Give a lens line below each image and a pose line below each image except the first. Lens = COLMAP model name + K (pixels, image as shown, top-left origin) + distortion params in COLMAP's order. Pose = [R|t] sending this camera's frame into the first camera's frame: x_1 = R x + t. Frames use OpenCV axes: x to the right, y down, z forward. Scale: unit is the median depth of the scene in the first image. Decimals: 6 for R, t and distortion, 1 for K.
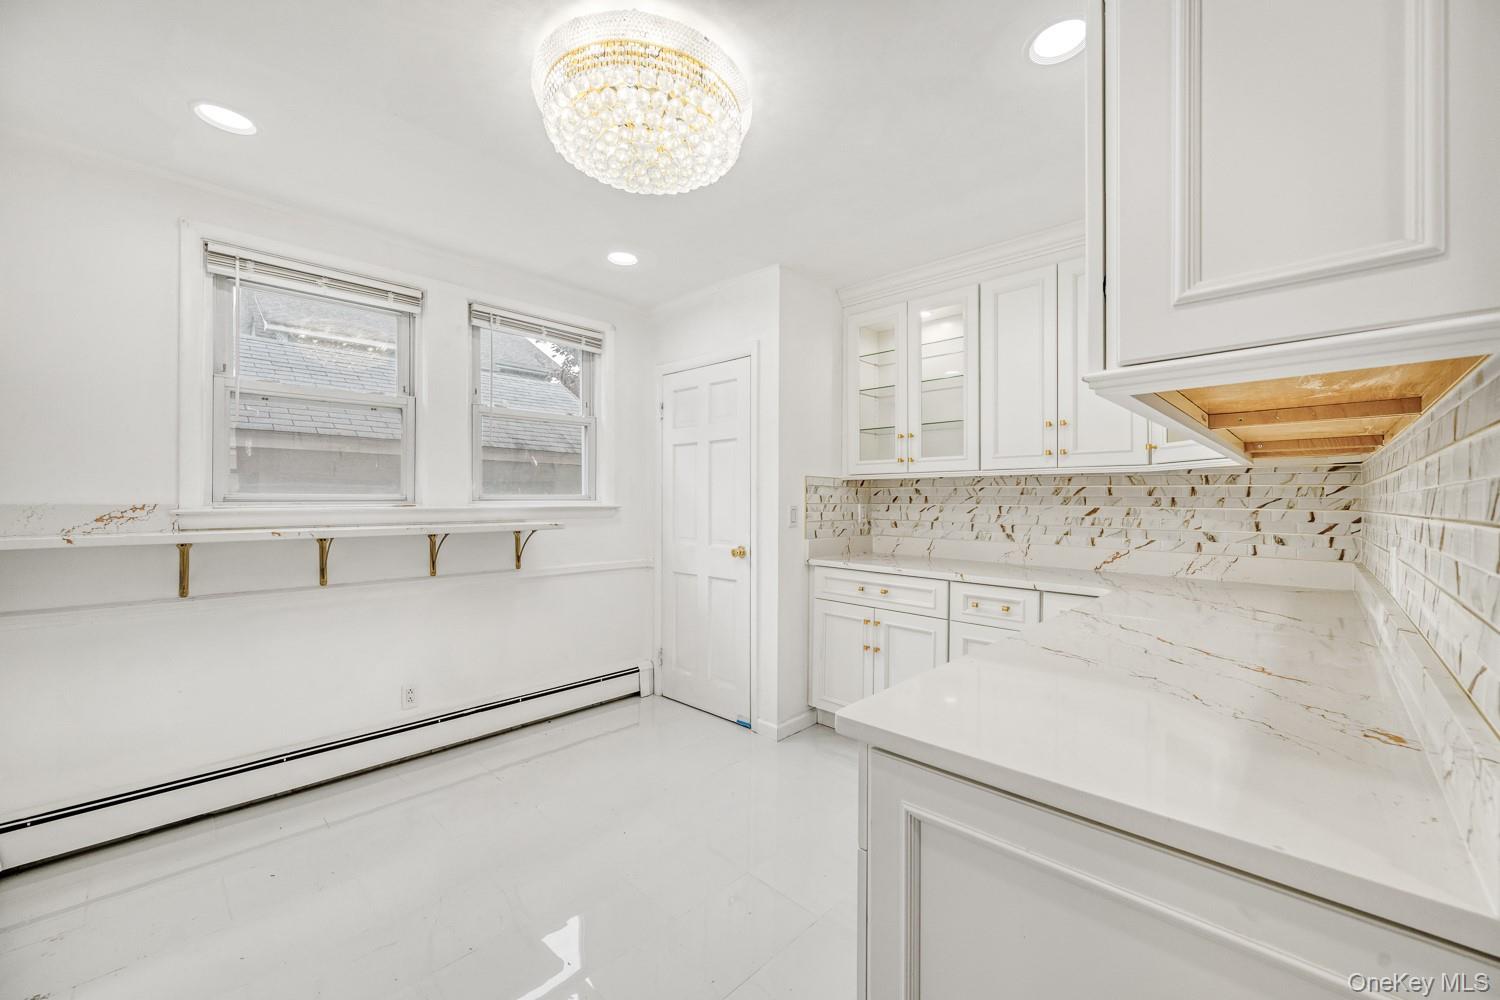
lens RADIAL K [[613.6, 0, 779.4], [0, 613.6, 496.2], [0, 0, 1]] dist [-0.003033, -0.000002]
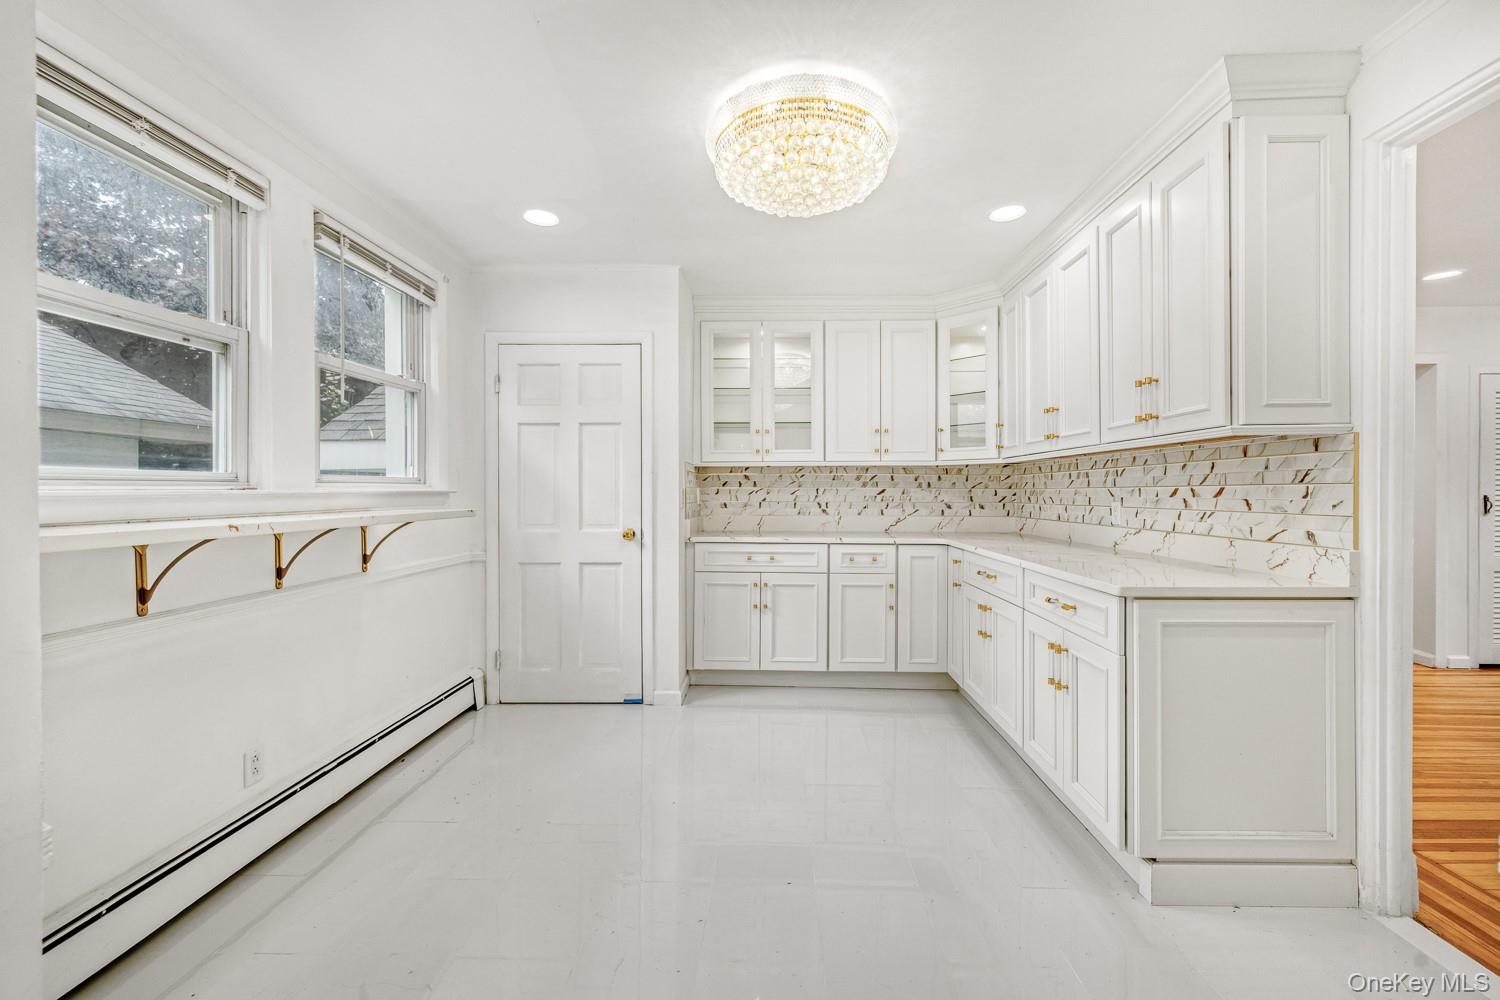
lens RADIAL K [[613.6, 0, 766.5], [0, 613.6, 490.5], [0, 0, 1]] dist [-0.003033, -0.000002]
pose [[0.730221, -0.003273, 0.683203, -0.663515], [-0.000431, 0.999986, 0.005252, 0.013854], [-0.683211, -0.004130, 0.730210, 0.108033]]
